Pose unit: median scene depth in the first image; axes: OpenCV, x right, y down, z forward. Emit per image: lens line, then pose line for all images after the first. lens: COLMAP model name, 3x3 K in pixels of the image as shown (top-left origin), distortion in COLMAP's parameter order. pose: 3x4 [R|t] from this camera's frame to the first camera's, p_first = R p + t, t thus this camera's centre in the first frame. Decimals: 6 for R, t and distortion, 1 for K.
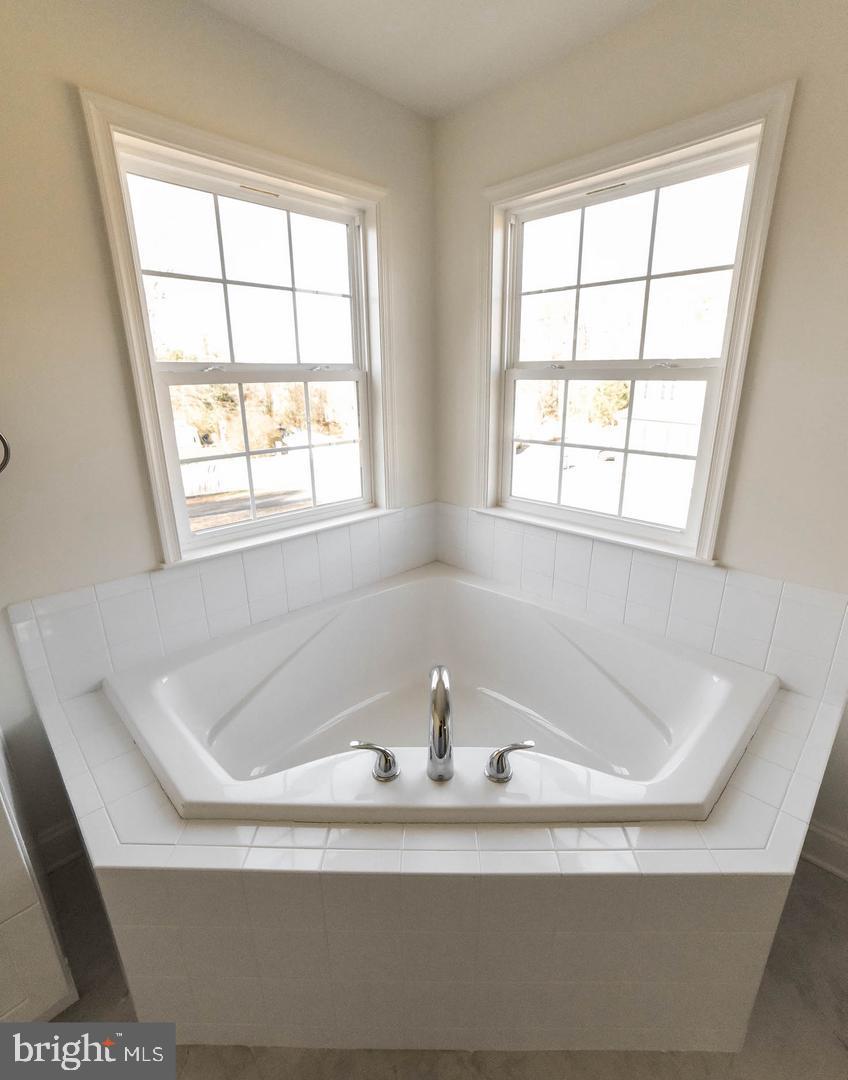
lens RADIAL K [[487.1, 0, 423.1], [0, 487.1, 541.8], [0, 0, 1]] dist [-0.023944, 0.003850]
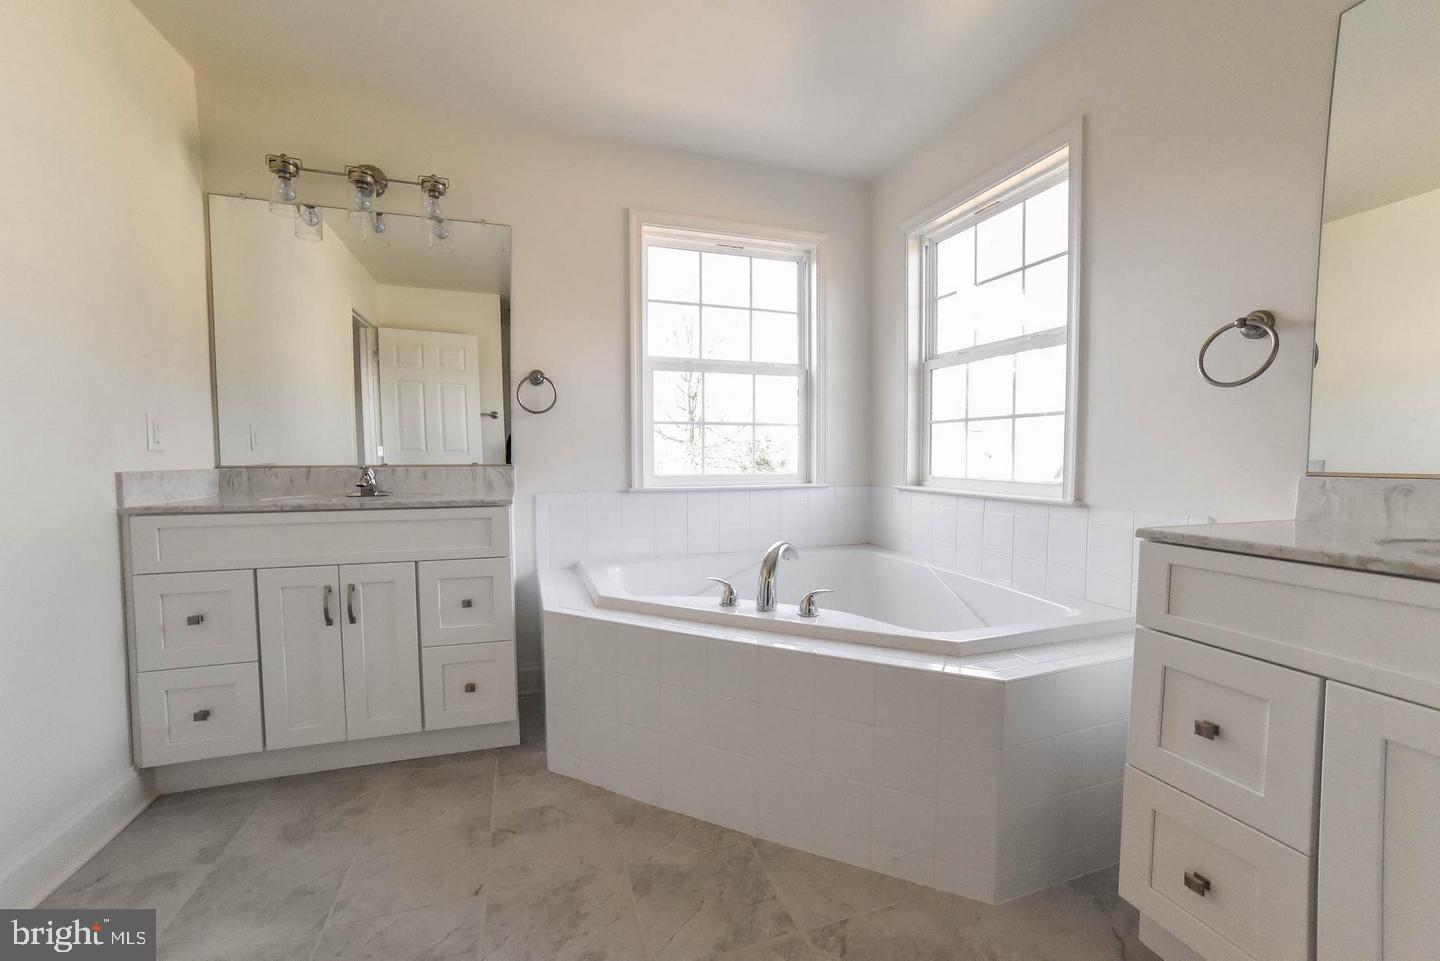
lens RADIAL K [[565.4, 0, 720.9], [0, 565.4, 477.8], [0, 0, 1]] dist [-0.033330, 0.006052]
pose [[0.908428, 0.036465, -0.416448, 0.339356], [-0.138136, 0.966415, -0.216703, 0.295162], [0.394560, 0.254386, 0.882956, -0.314027]]
